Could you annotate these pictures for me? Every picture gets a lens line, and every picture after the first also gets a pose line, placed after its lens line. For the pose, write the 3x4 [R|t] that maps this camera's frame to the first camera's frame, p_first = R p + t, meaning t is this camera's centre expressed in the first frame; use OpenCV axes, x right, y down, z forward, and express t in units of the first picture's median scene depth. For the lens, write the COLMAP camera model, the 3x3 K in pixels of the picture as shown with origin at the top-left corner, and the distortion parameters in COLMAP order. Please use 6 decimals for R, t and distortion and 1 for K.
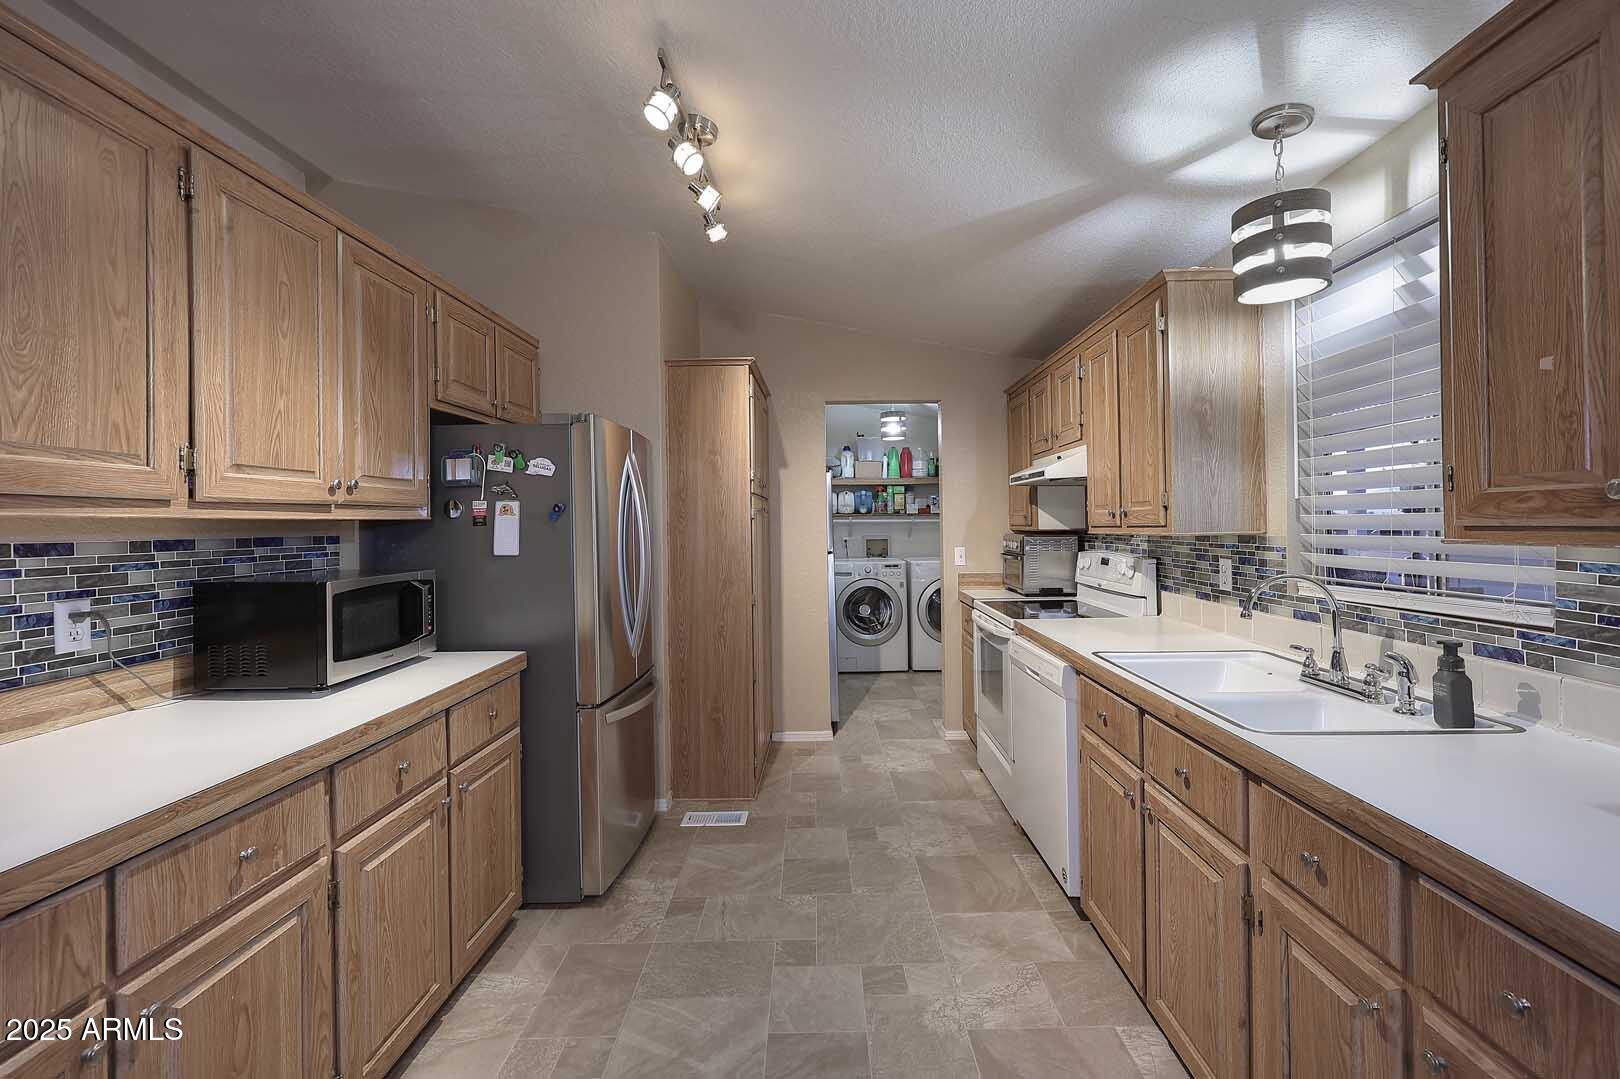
lens RADIAL K [[666.7, 0, 812.9], [0, 666.7, 534.0], [0, 0, 1]] dist [0.000366, -0.000074]
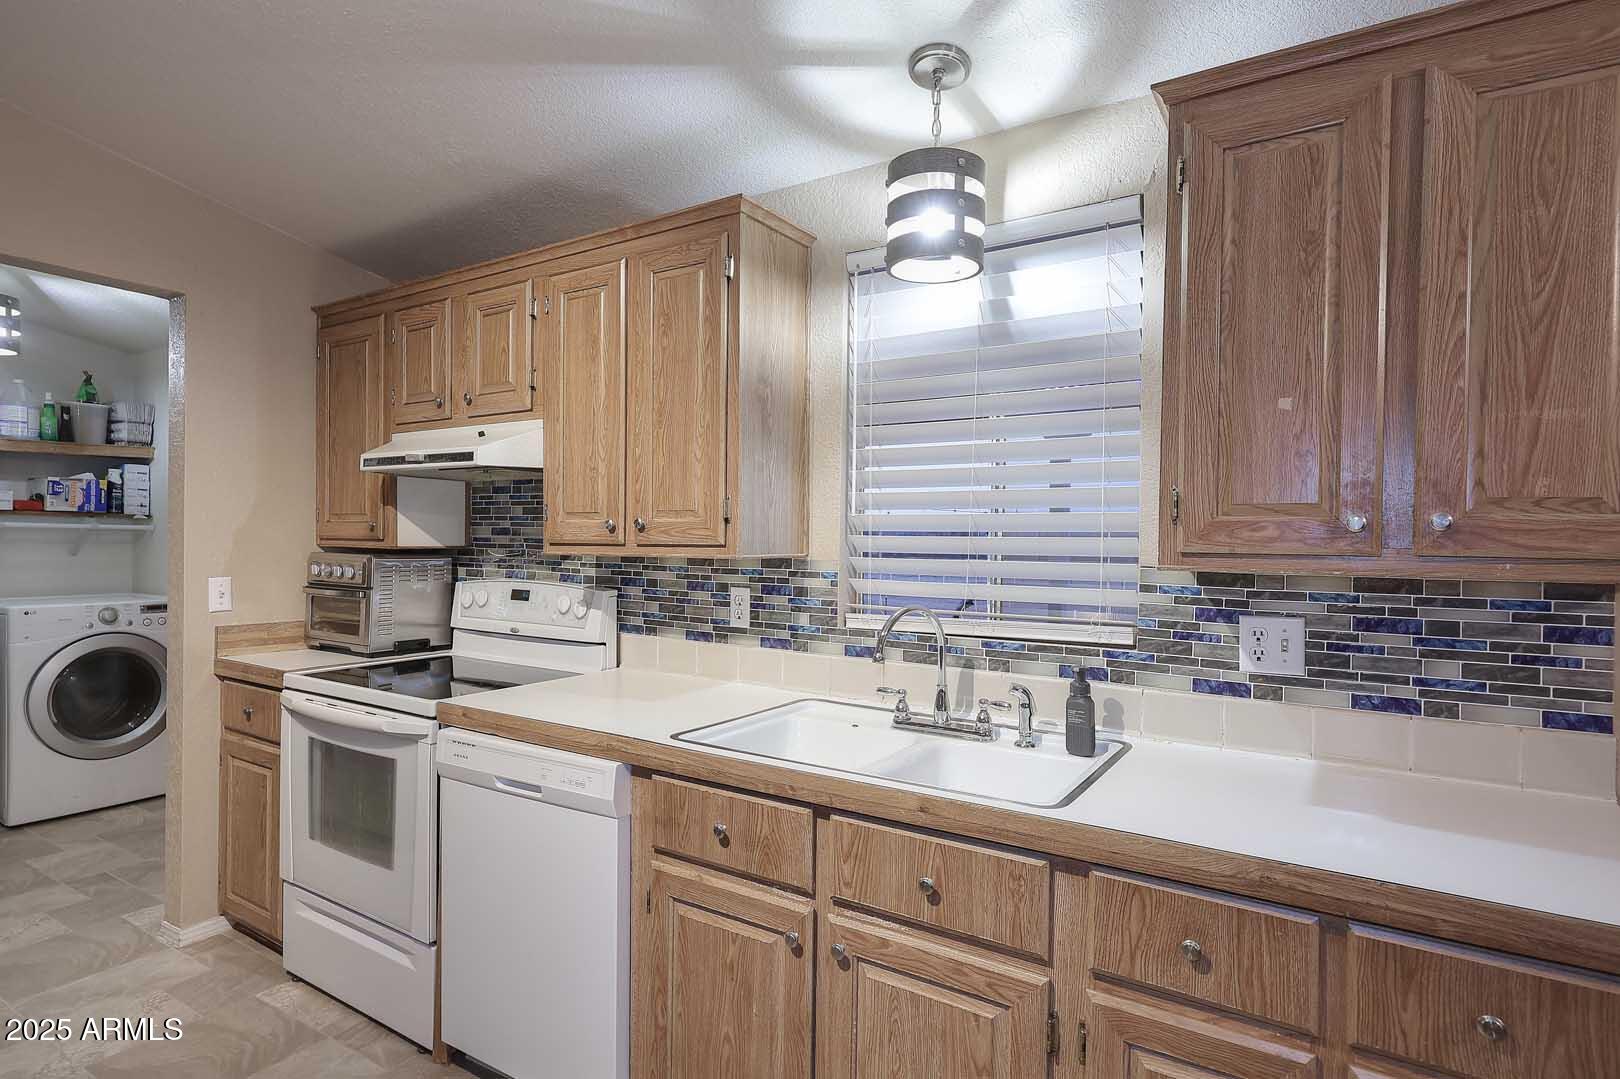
lens RADIAL K [[860.3, 0, 810.0], [0, 860.3, 539.5], [0, 0, 1]] dist [0.000018, 0.000228]
pose [[0.526696, 0.016754, 0.849889, -0.234229], [-0.005888, 0.999854, -0.016061, -0.004307], [-0.850034, 0.003455, 0.526717, 0.442771]]
